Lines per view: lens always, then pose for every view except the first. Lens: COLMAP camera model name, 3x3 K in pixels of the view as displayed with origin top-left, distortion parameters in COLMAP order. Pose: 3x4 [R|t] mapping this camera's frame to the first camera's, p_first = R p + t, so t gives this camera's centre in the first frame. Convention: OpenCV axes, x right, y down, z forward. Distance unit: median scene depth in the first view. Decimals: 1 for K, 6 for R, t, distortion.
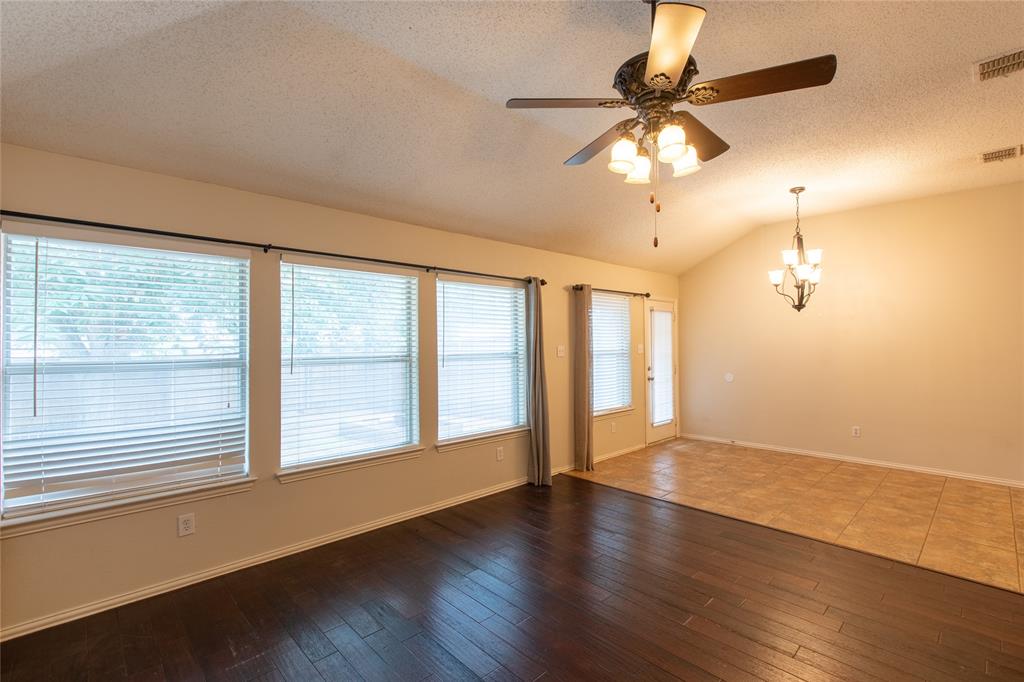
lens RADIAL K [[463.1, 0, 511.5], [0, 463.1, 334.9], [0, 0, 1]] dist [0.001834, -0.000188]
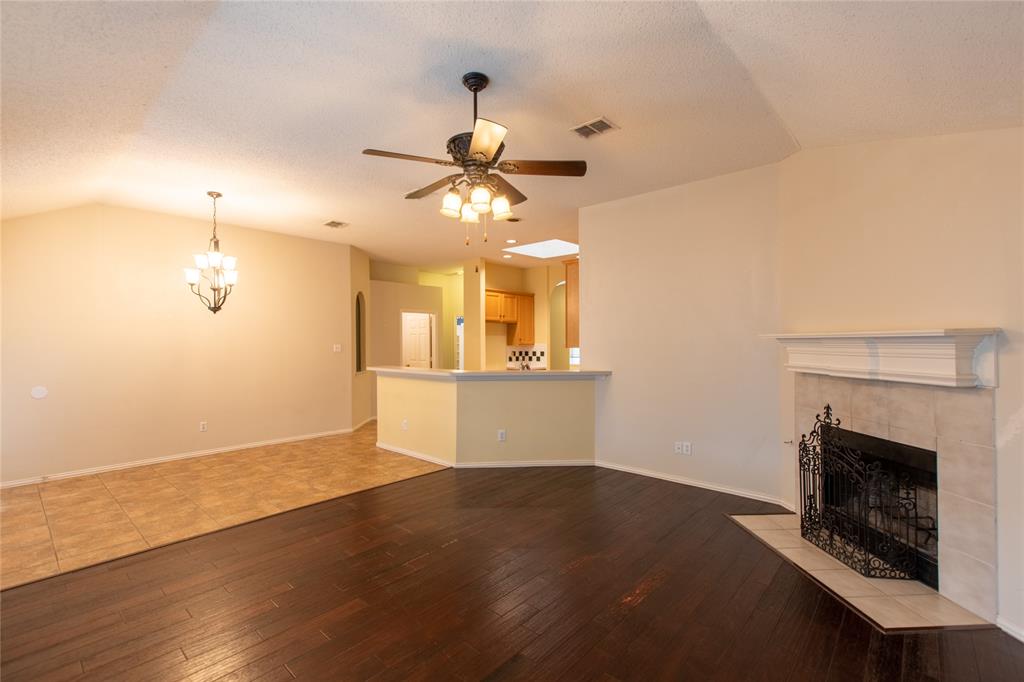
lens RADIAL K [[454.0, 0, 517.2], [0, 454.0, 339.5], [0, 0, 1]] dist [-0.000686, 0.000079]
pose [[-0.083120, 0.009142, 0.996498, -0.431908], [-0.012505, 0.999870, -0.010216, 0.008430], [-0.996461, -0.013311, -0.082994, 0.418771]]
